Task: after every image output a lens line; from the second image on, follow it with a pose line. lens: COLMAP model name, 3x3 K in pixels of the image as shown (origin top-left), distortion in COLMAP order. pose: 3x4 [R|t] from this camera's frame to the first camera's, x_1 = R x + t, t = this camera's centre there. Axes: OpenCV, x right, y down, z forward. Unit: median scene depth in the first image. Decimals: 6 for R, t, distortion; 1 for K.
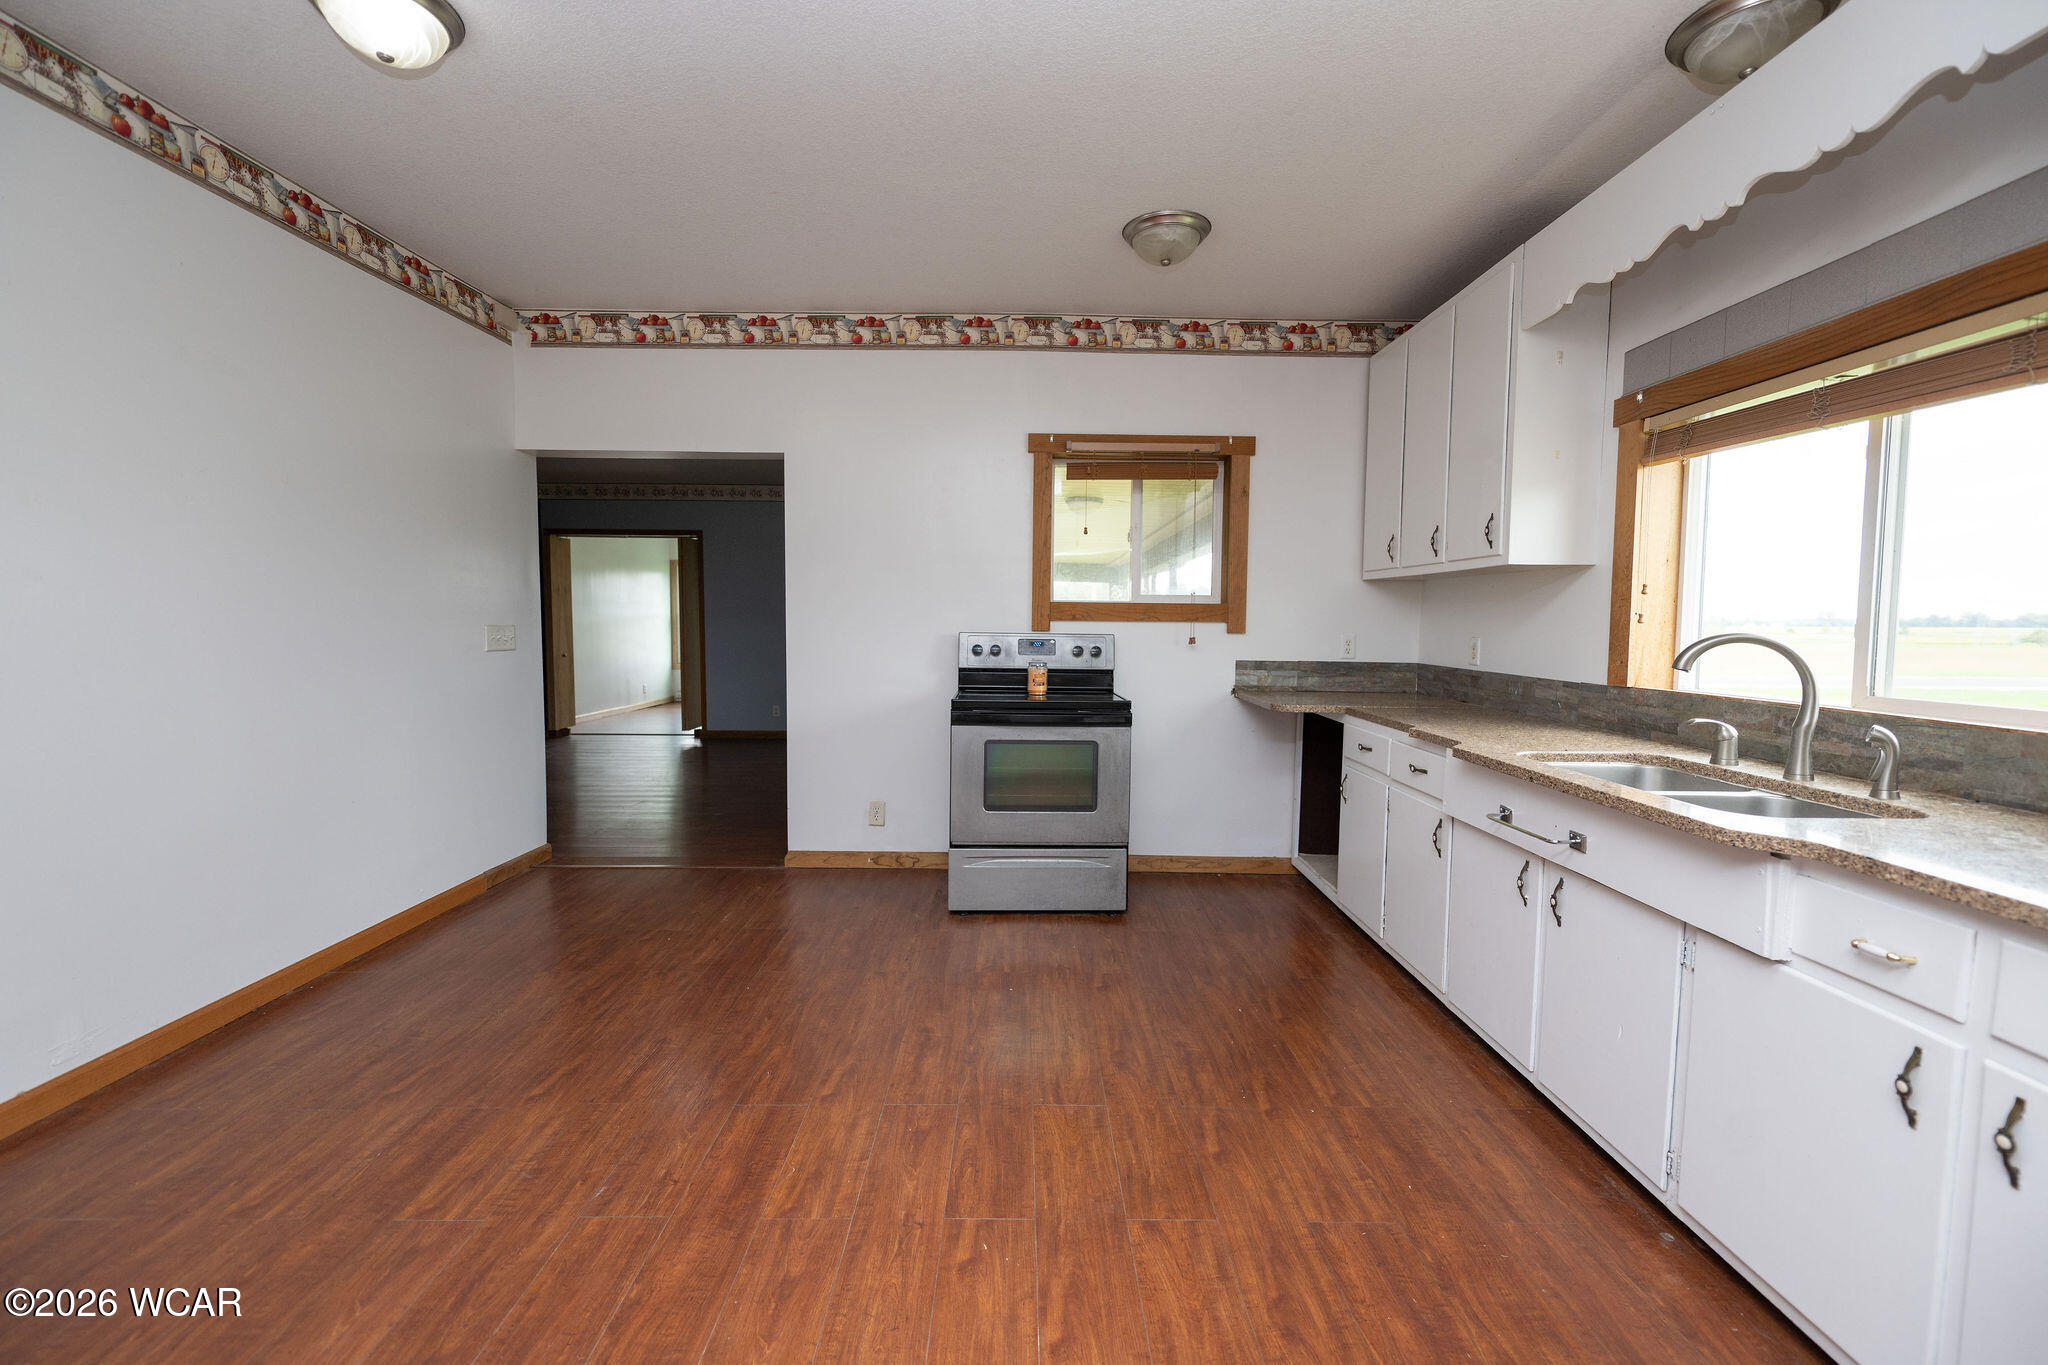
lens RADIAL K [[828.3, 0, 1024.0], [0, 828.3, 682.5], [0, 0, 1]] dist [0.000480, 0.000101]
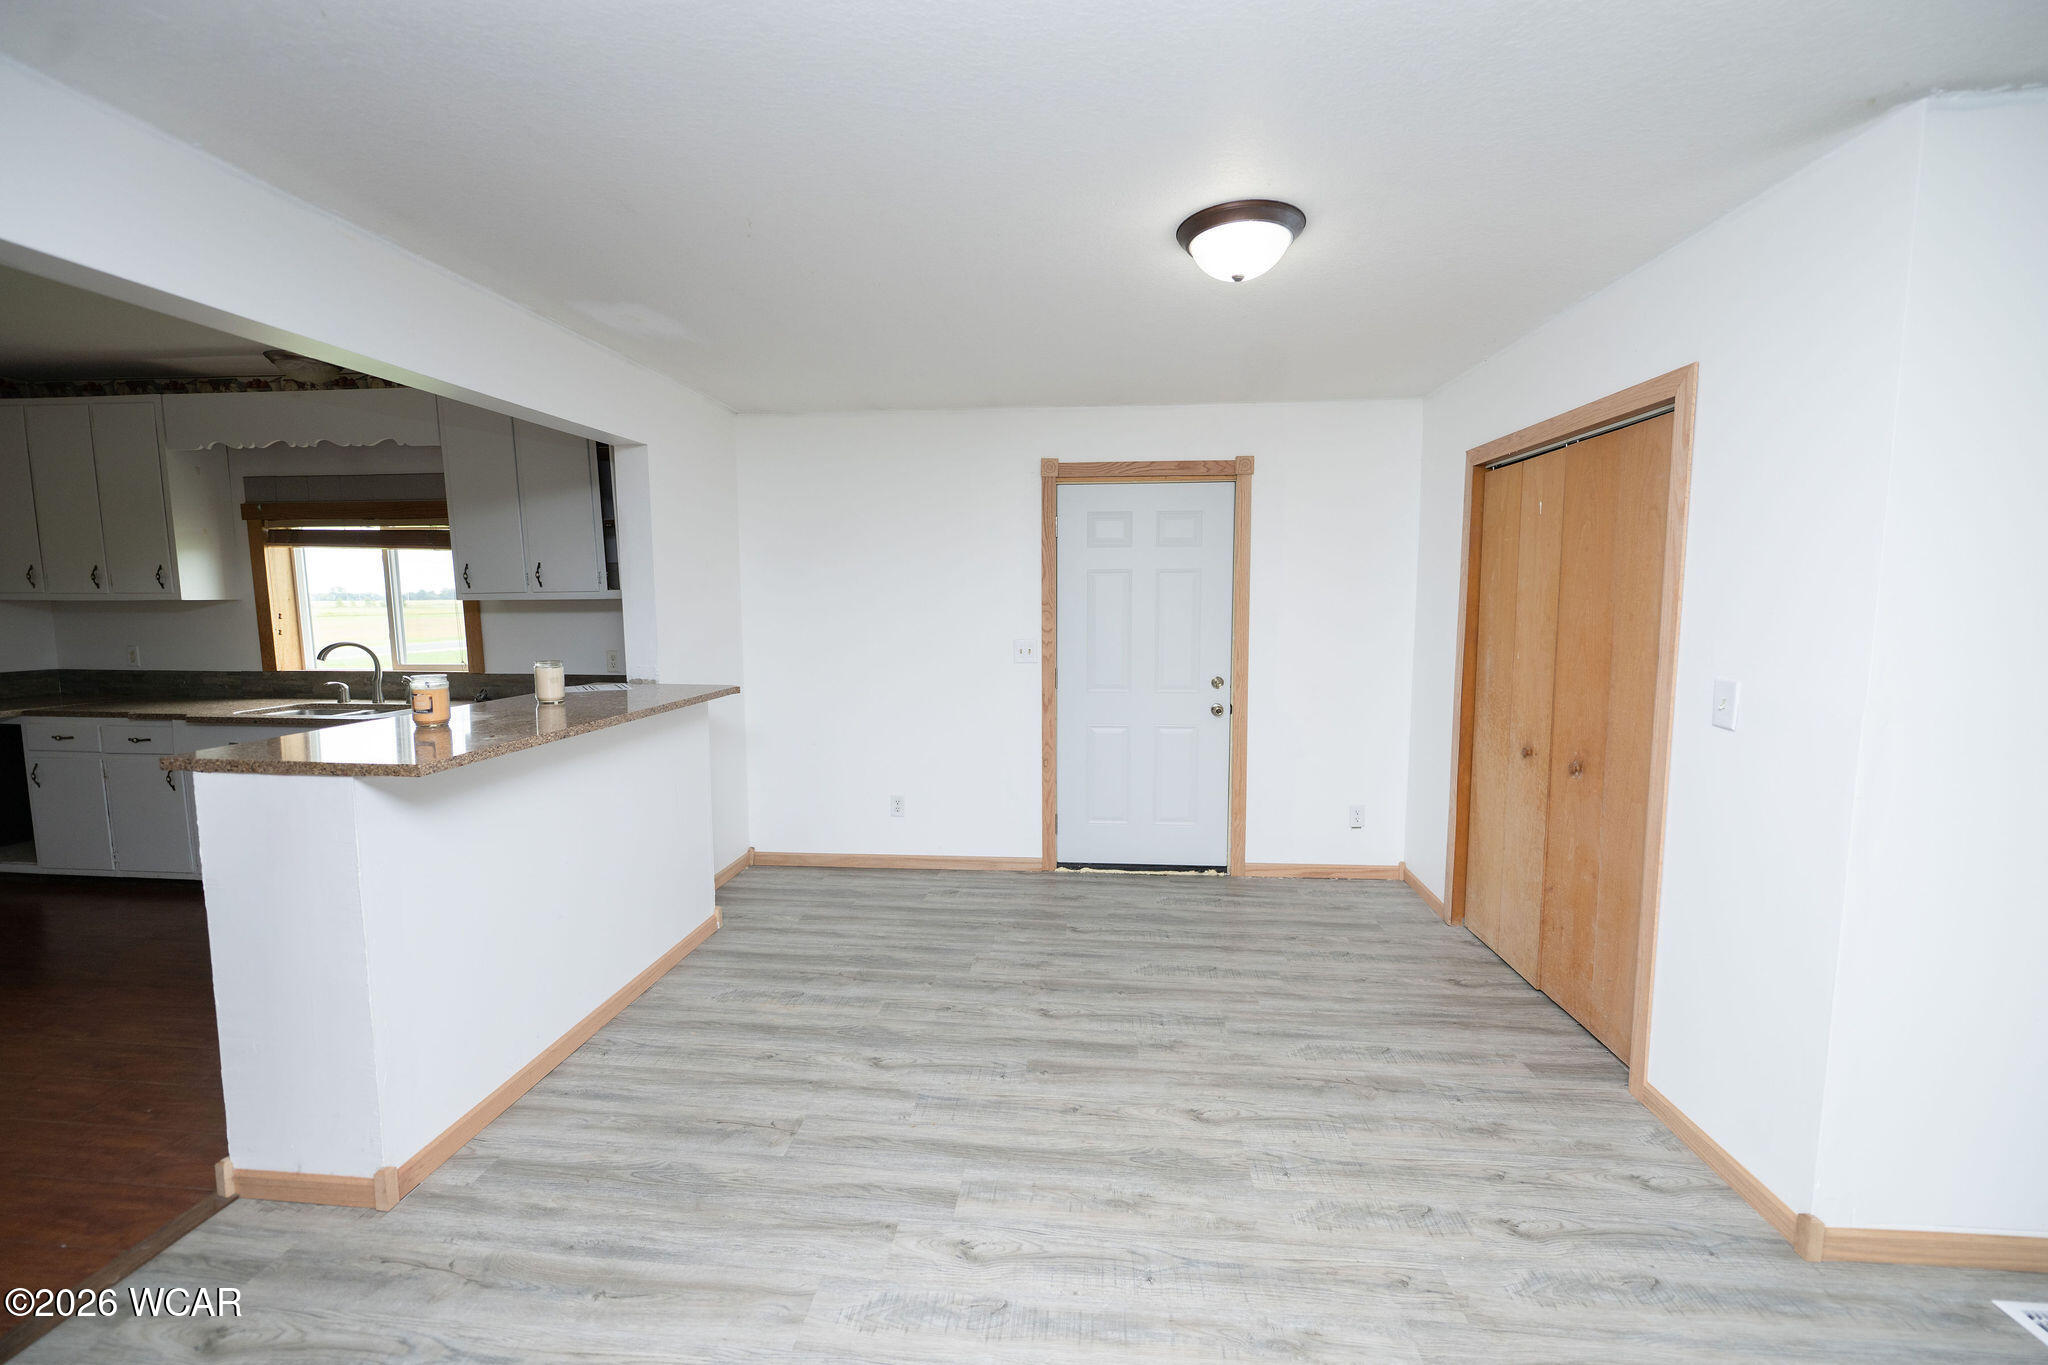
lens RADIAL K [[803.5, 0, 1024.0], [0, 803.5, 682.5], [0, 0, 1]] dist [-0.001647, -0.000223]
pose [[0.102707, -0.108020, 0.988829, -0.817626], [0.075907, 0.992039, 0.100487, -0.022073], [-0.991811, 0.064738, 0.110089, -0.778970]]
